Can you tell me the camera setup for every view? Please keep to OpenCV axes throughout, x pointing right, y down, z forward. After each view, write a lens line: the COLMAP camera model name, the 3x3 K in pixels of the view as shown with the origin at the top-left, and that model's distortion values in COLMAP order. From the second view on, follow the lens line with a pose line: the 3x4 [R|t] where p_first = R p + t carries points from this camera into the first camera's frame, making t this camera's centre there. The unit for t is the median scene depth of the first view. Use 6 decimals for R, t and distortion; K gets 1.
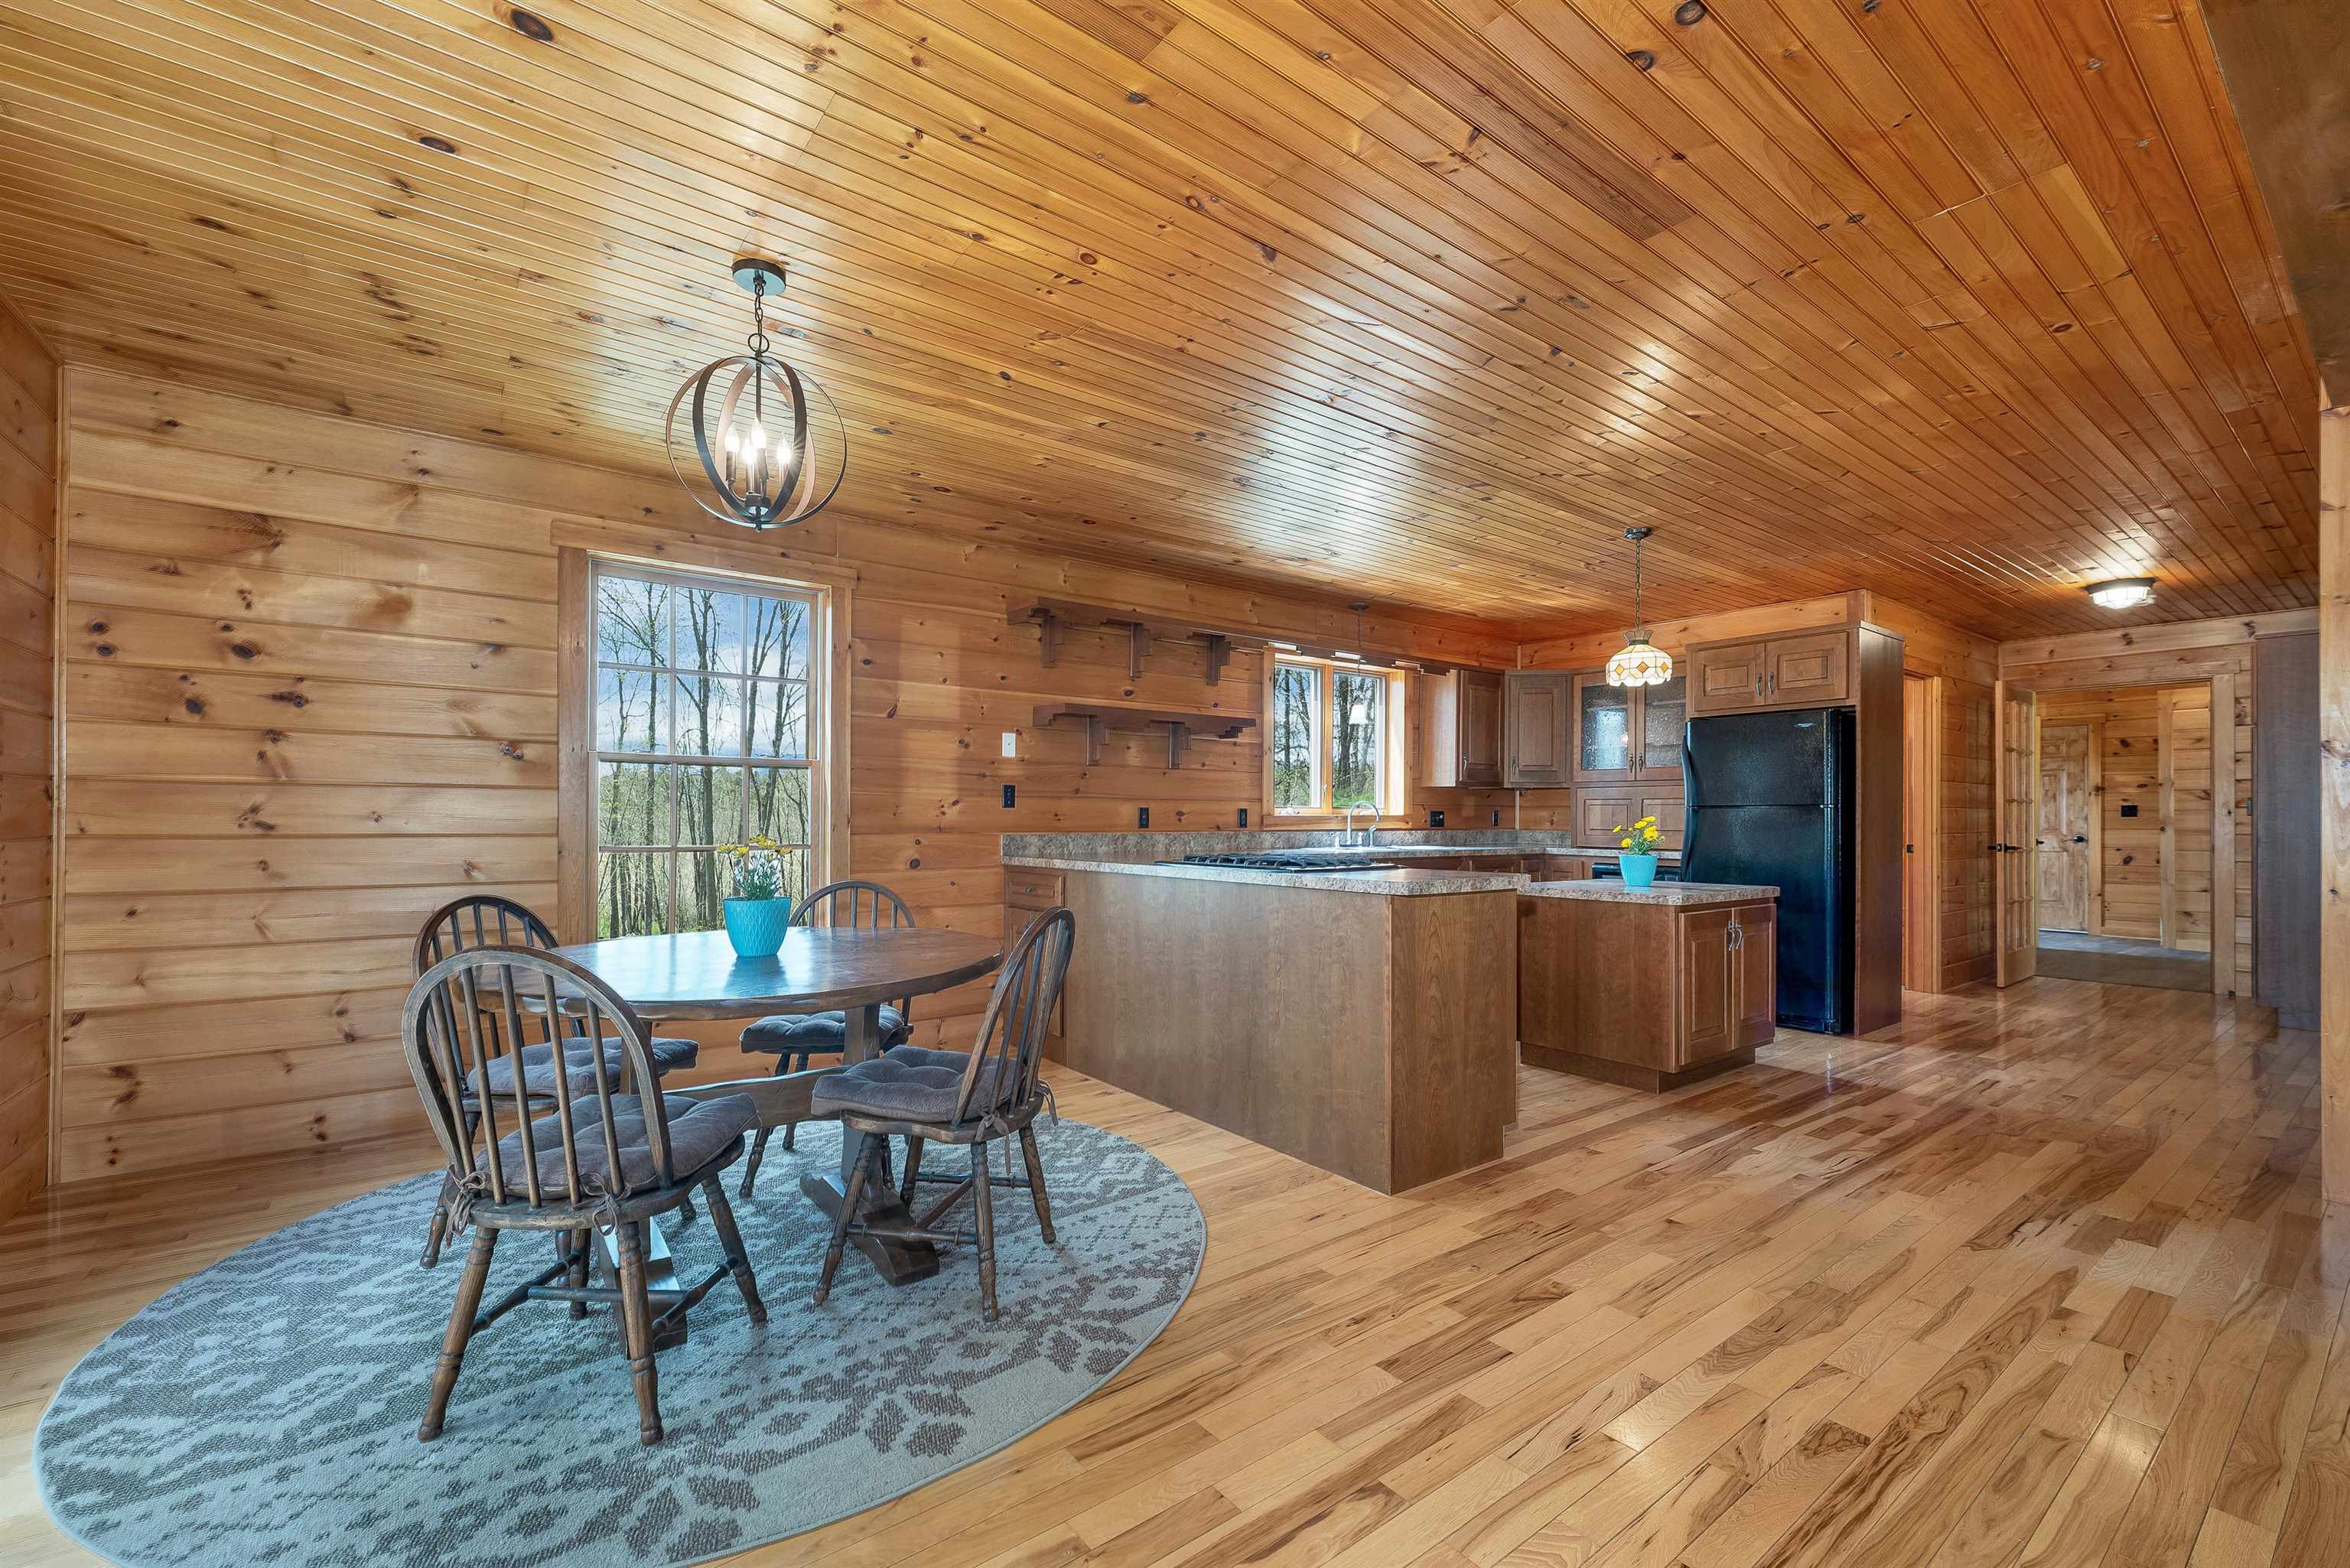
lens RADIAL K [[976.2, 0, 1174.5], [0, 976.2, 810.5], [0, 0, 1]] dist [0.002318, 0.000477]
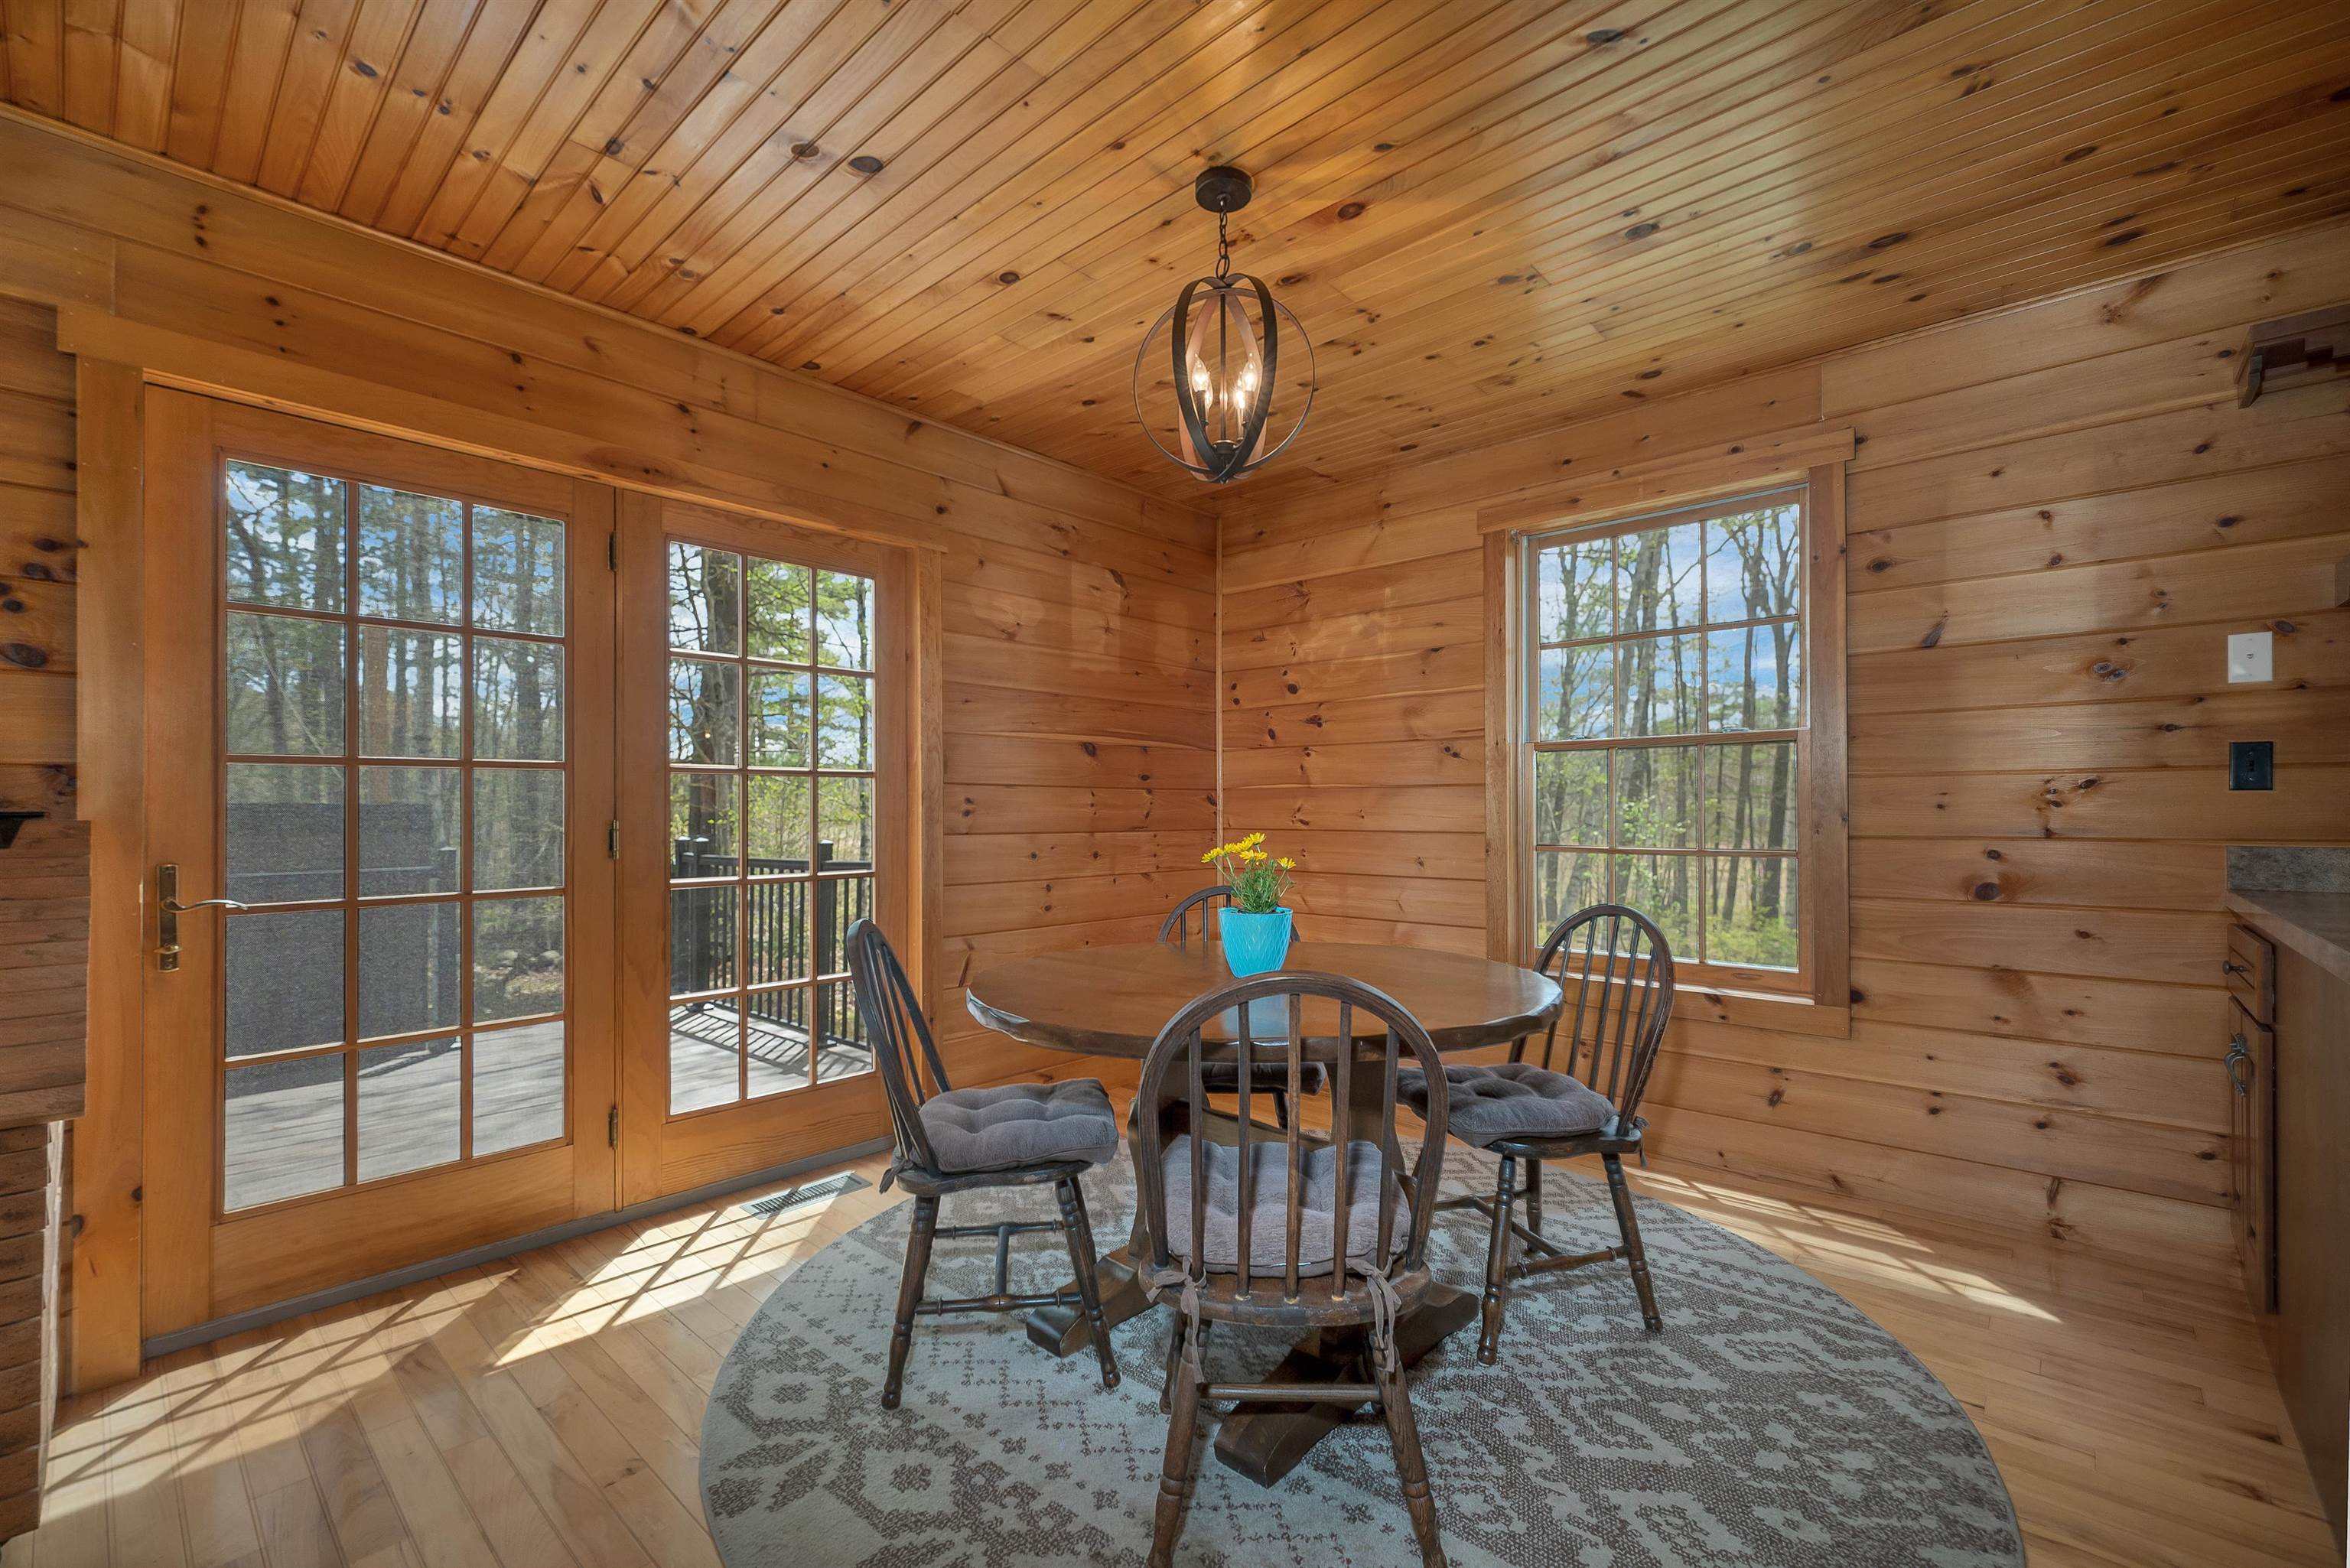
lens RADIAL K [[985.1, 0, 1180.5], [0, 985.1, 802.6], [0, 0, 1]] dist [0.001207, -0.000505]
pose [[0.185165, -0.015463, -0.982586, 0.317001], [0.012318, 0.999834, -0.013414, 0.005705], [0.982630, -0.009619, 0.185325, 0.604452]]
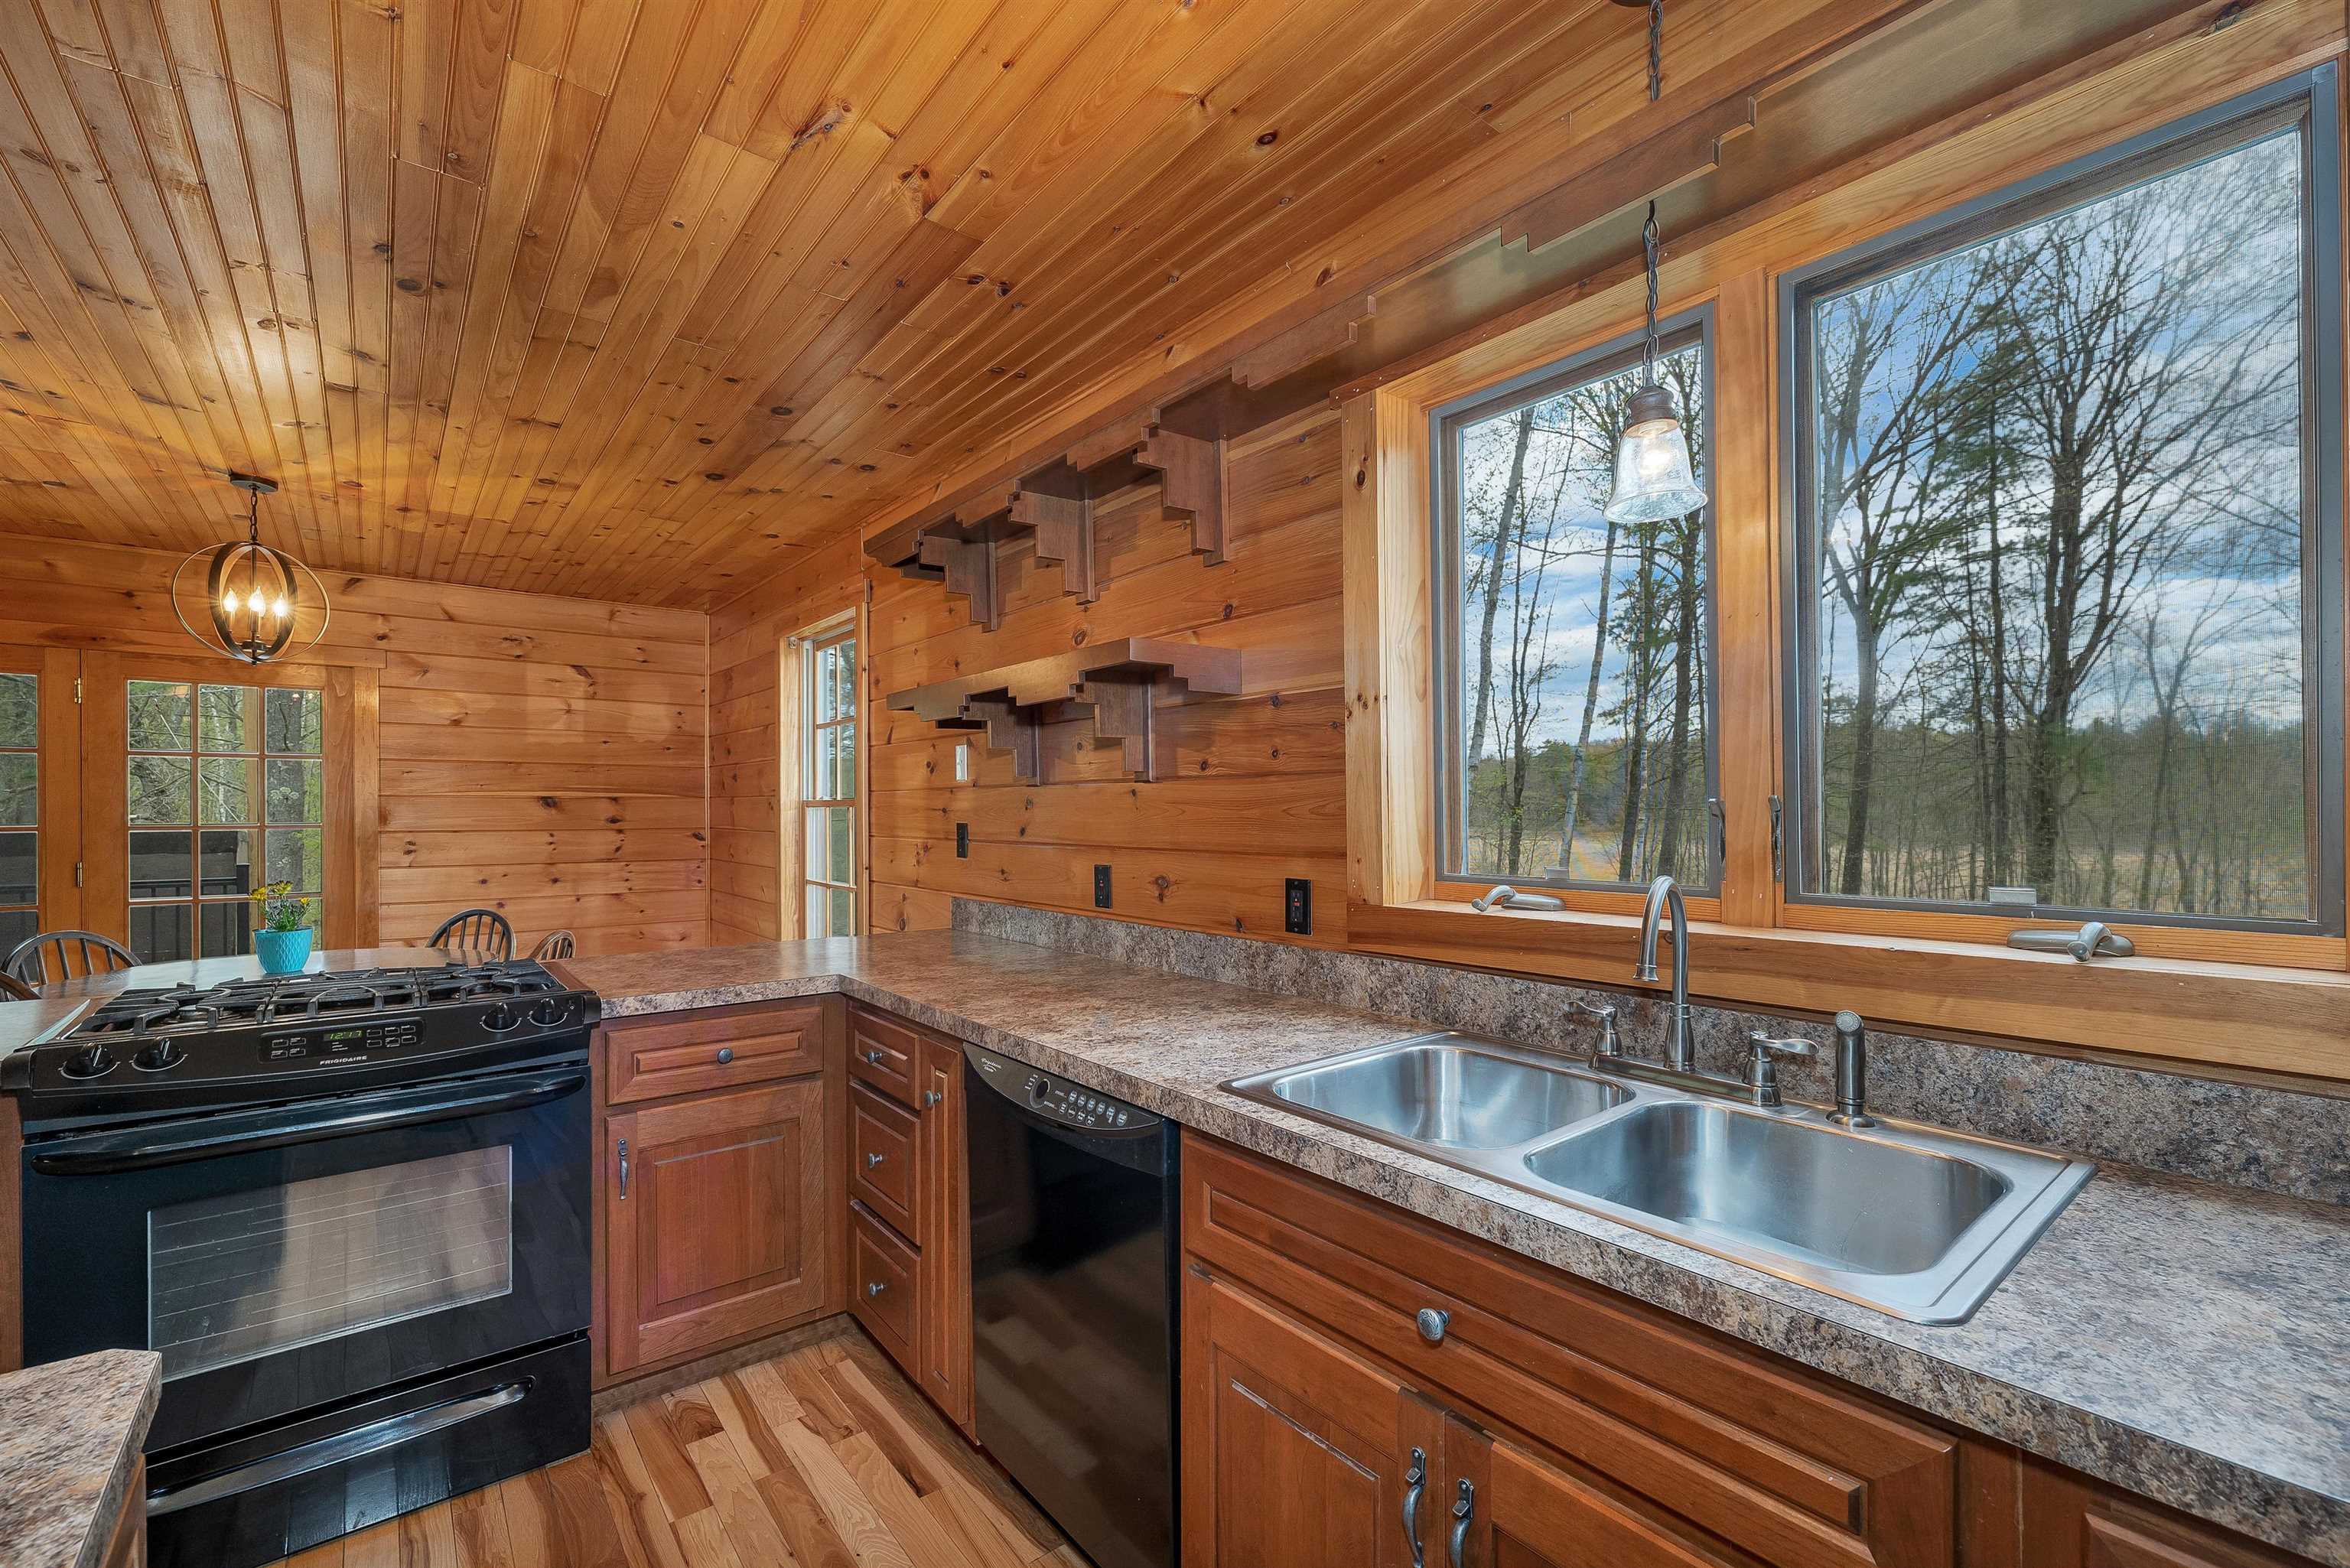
lens RADIAL K [[991.5, 0, 1179.1], [0, 991.5, 813.4], [0, 0, 1]] dist [0.001796, 0.000060]
pose [[0.031008, -0.000908, -0.999519, 0.780029], [0.009590, 0.999954, -0.000611, -0.047602], [0.999473, -0.009567, 0.031015, 1.720564]]
